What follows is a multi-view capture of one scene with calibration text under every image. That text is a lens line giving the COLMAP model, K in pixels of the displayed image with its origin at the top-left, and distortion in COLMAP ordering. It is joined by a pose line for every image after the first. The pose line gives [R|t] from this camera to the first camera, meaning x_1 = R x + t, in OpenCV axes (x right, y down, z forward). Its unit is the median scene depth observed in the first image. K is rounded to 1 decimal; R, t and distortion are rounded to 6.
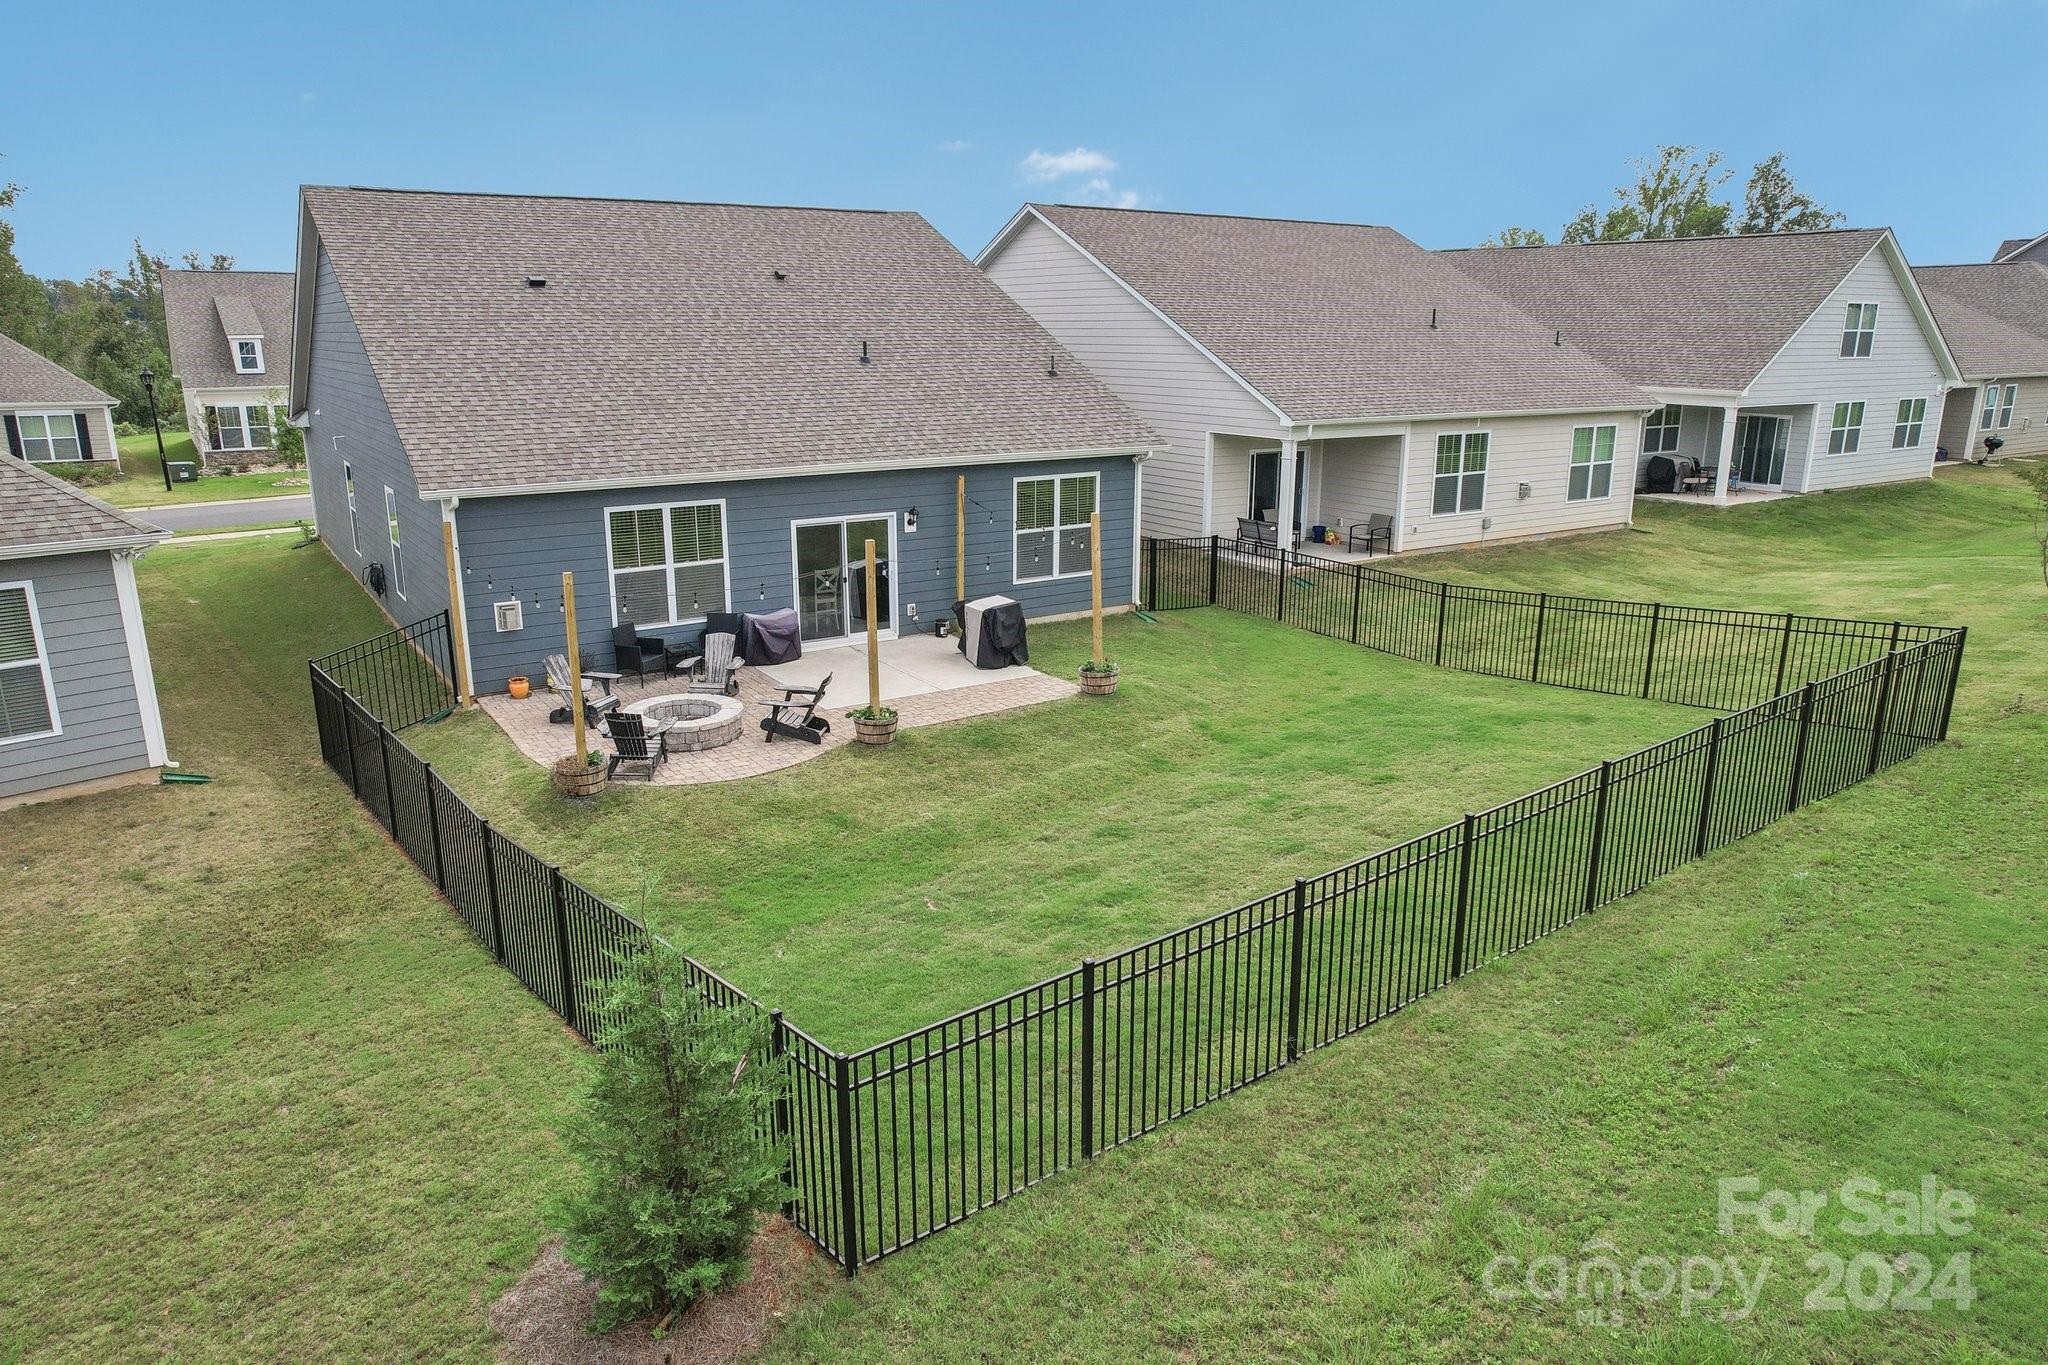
lens RADIAL K [[1347.3, 0, 1039.1], [0, 1347.3, 676.8], [0, 0, 1]] dist [-0.039976, 0.018346]
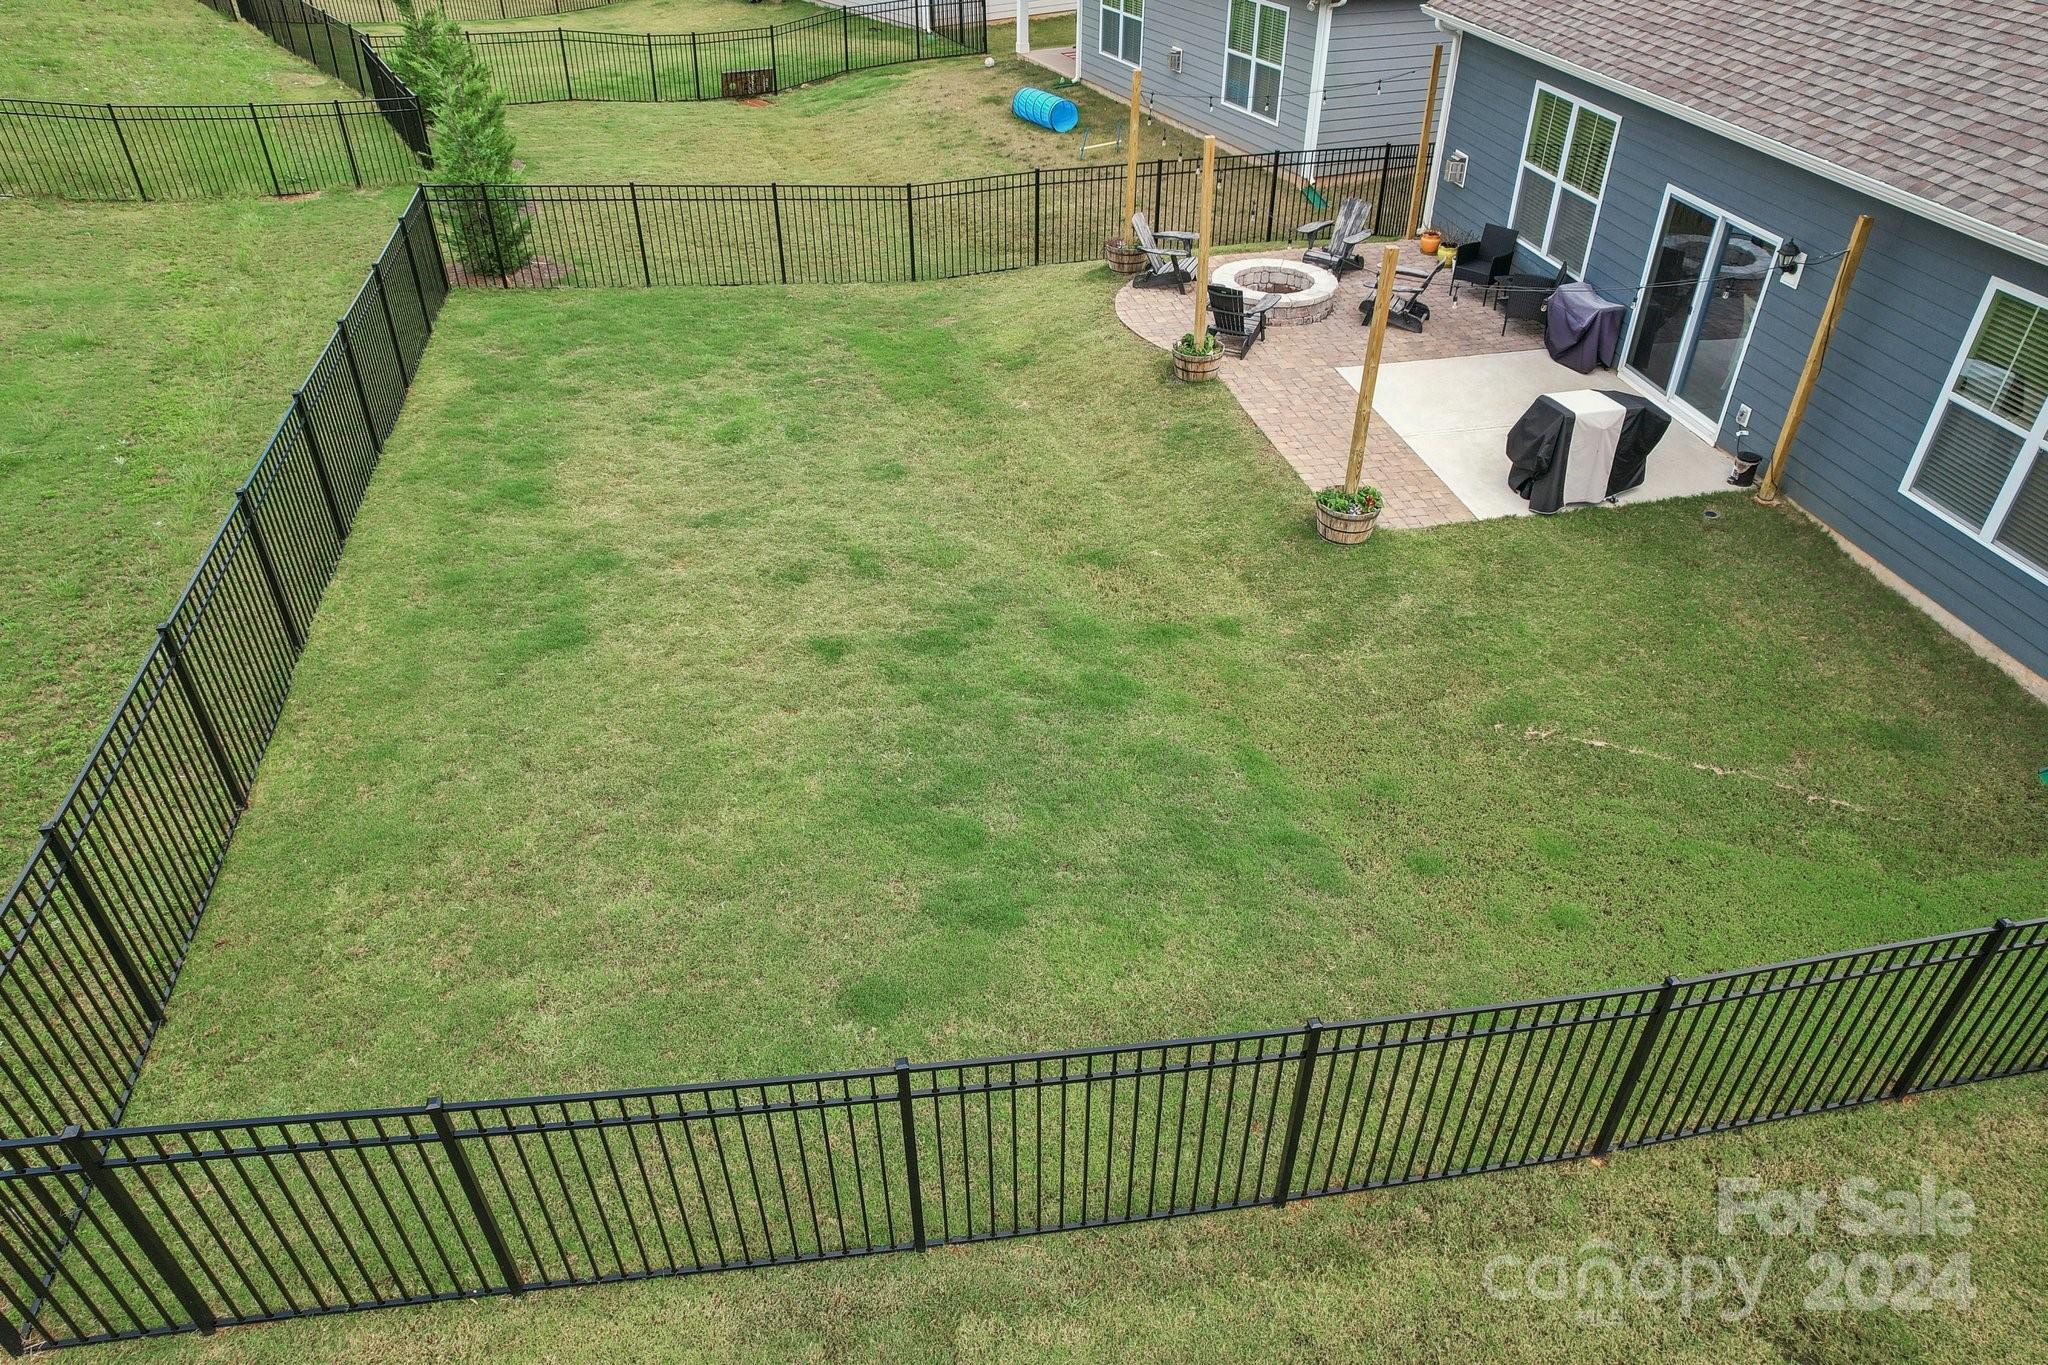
lens RADIAL K [[1347.3, 0, 1024.8], [0, 1347.3, 684.0], [0, 0, 1]] dist [-0.039976, 0.018346]
pose [[-0.388438, 0.538630, -0.747659, 0.572607], [-0.234815, 0.726727, 0.645546, -0.288920], [0.891054, 0.426316, -0.155810, 0.929213]]
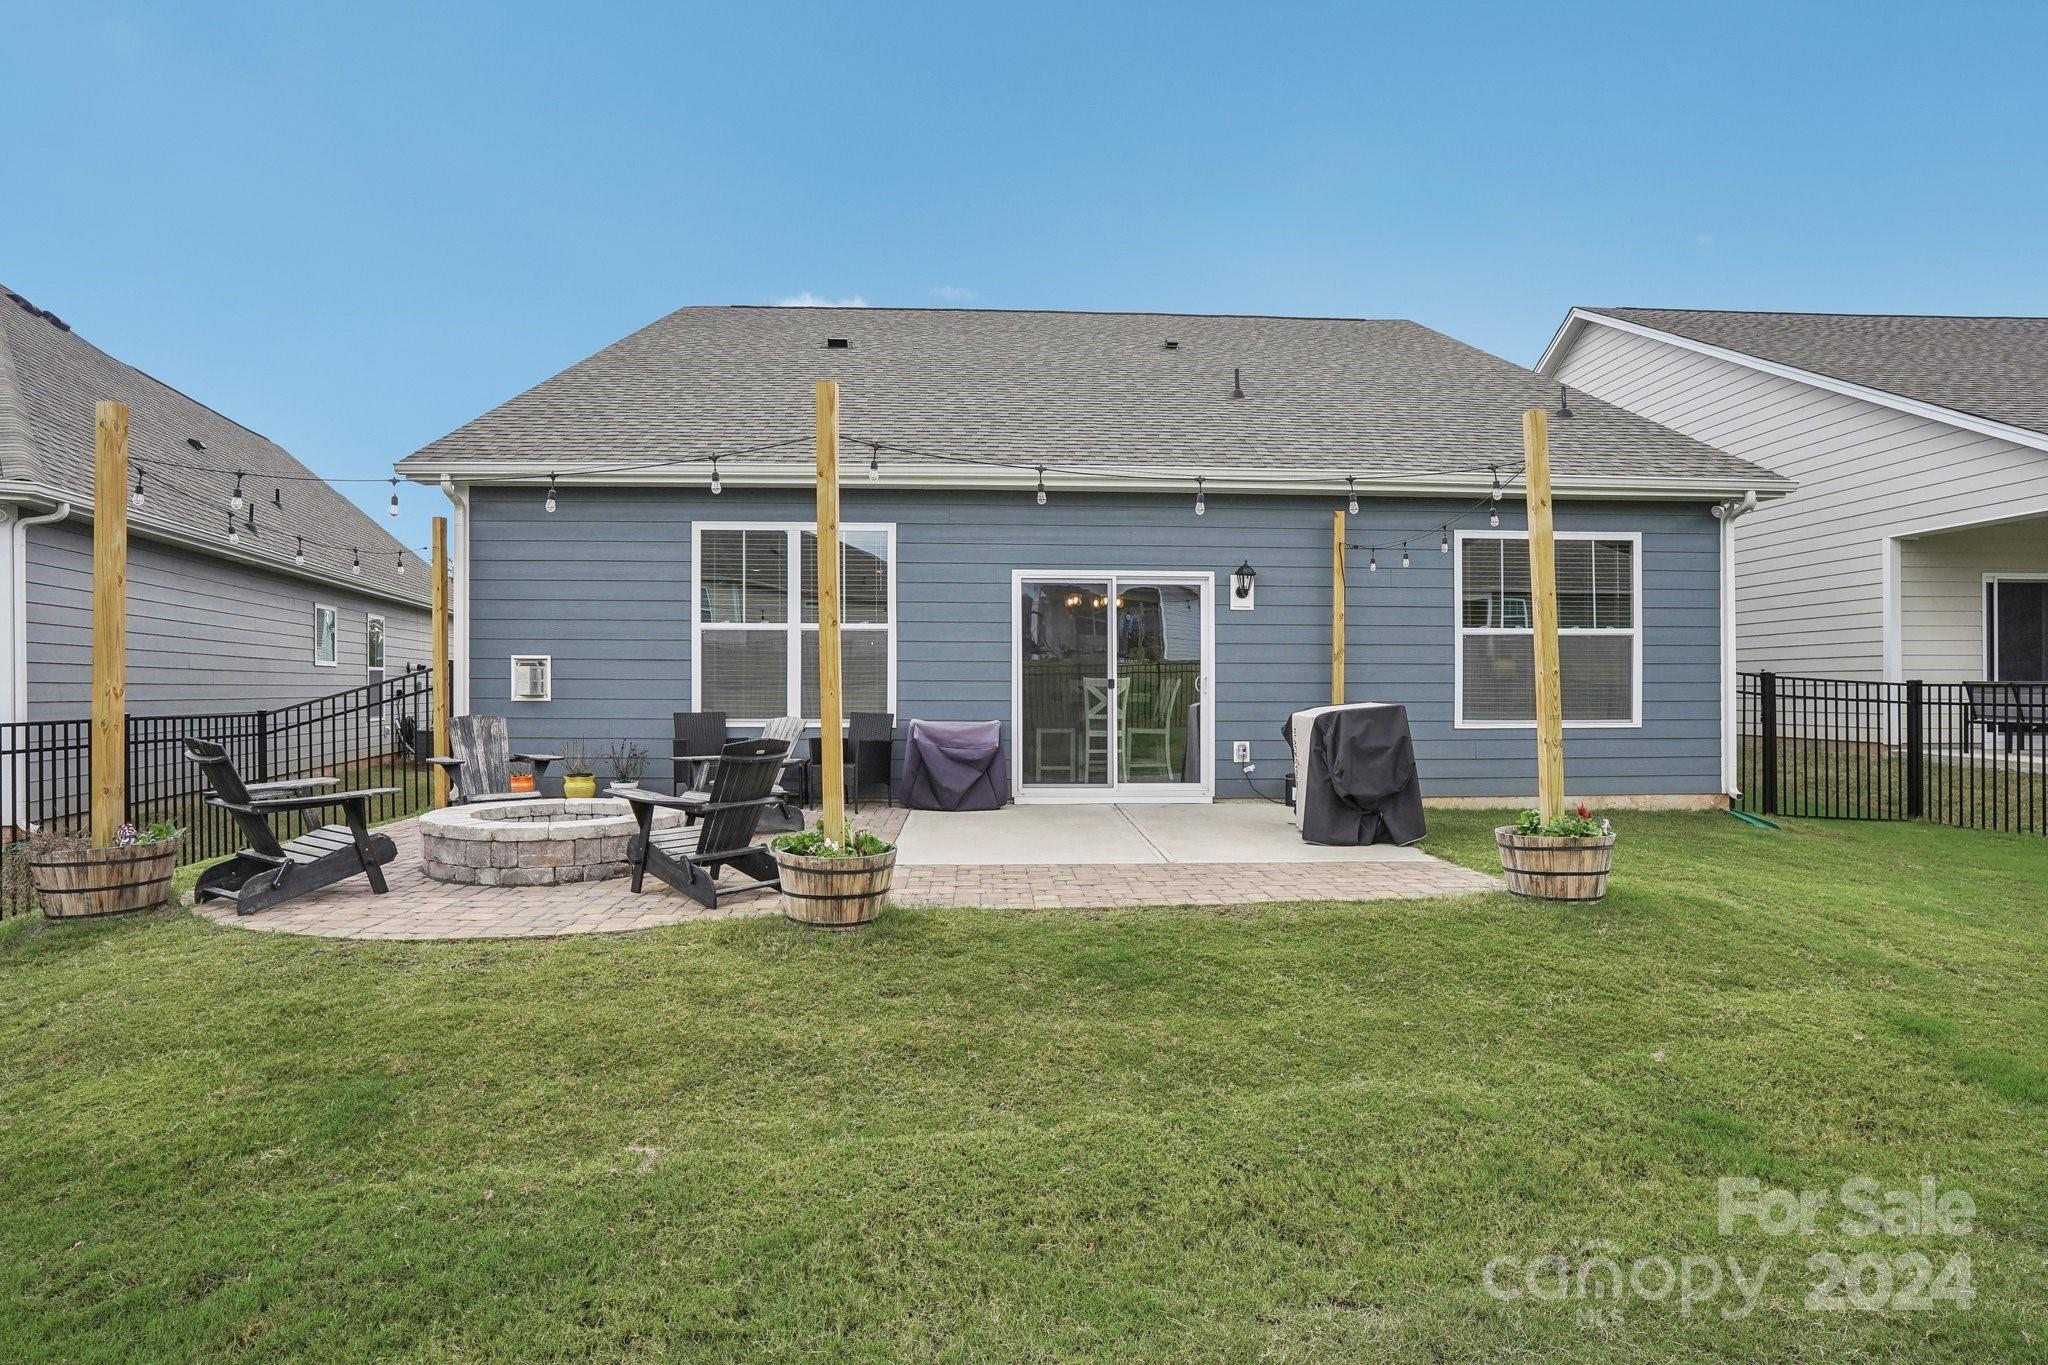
lens RADIAL K [[1108.3, 0, 1022.9], [0, 1108.3, 668.1], [0, 0, 1]] dist [-0.058972, 0.021500]
pose [[0.850910, -0.008633, -0.525240, 0.072368], [-0.133651, 0.963405, -0.232355, 0.036825], [0.508025, 0.267912, 0.818617, 0.622345]]
